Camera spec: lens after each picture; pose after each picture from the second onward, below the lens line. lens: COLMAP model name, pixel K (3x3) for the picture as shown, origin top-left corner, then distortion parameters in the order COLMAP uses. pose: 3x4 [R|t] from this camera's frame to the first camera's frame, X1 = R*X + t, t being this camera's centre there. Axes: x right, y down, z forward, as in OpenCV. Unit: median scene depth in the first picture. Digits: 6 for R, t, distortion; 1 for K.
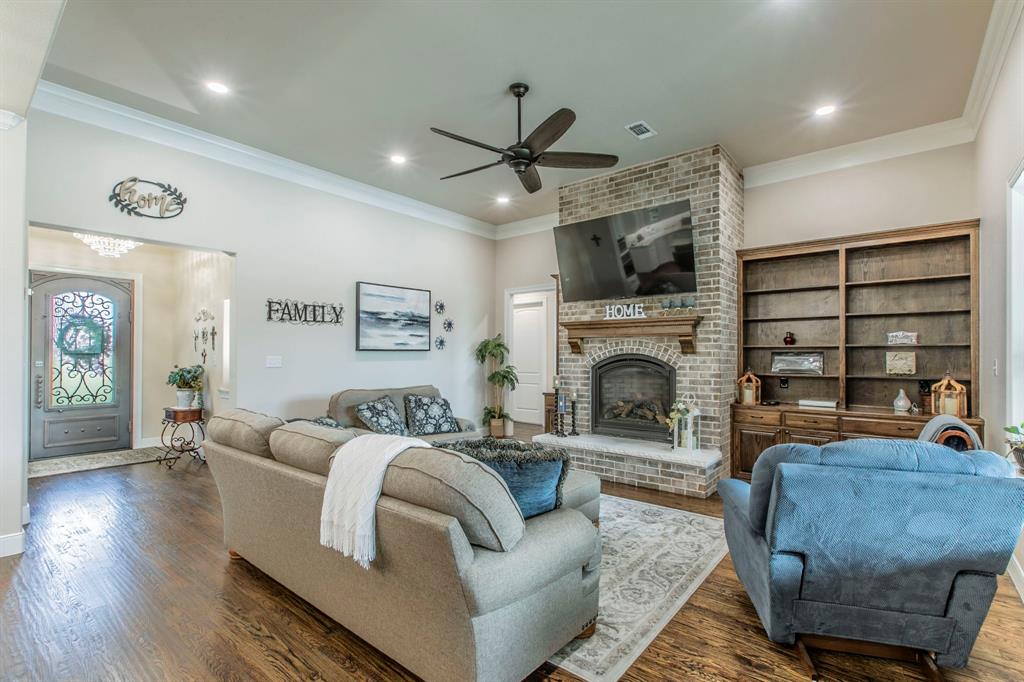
lens RADIAL K [[467.5, 0, 507.7], [0, 467.5, 349.8], [0, 0, 1]] dist [-0.001652, -0.000201]
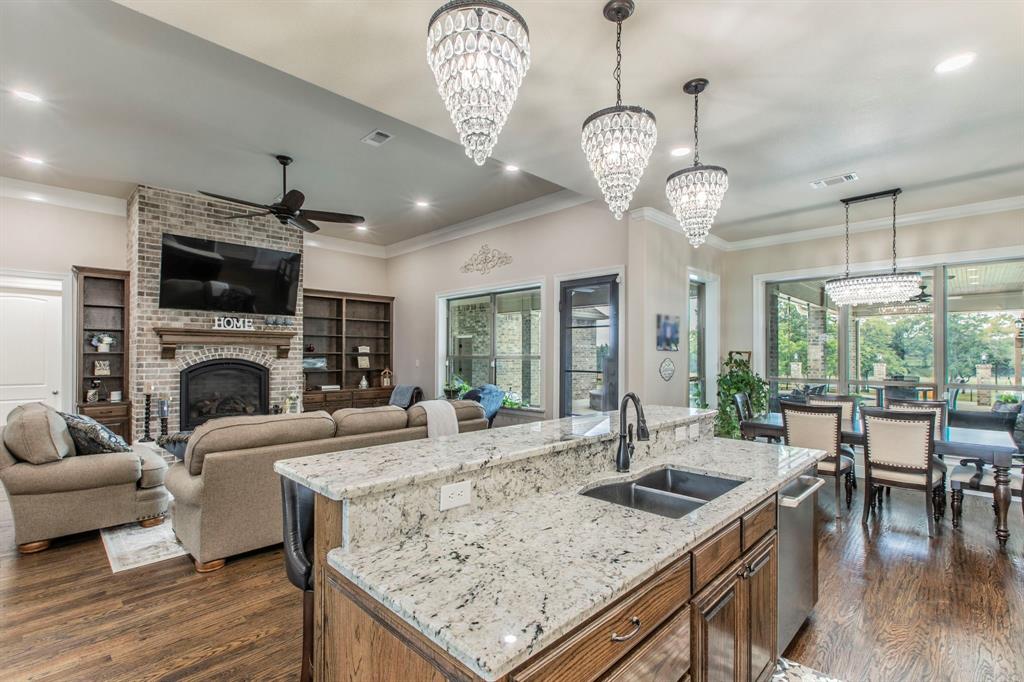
lens RADIAL K [[466.8, 0, 519.8], [0, 466.8, 356.3], [0, 0, 1]] dist [-0.001691, -0.000525]
pose [[0.080500, -0.003387, 0.996749, -0.886020], [-0.012056, 0.999918, 0.004372, -0.011871], [-0.996682, -0.012368, 0.080453, 0.164901]]
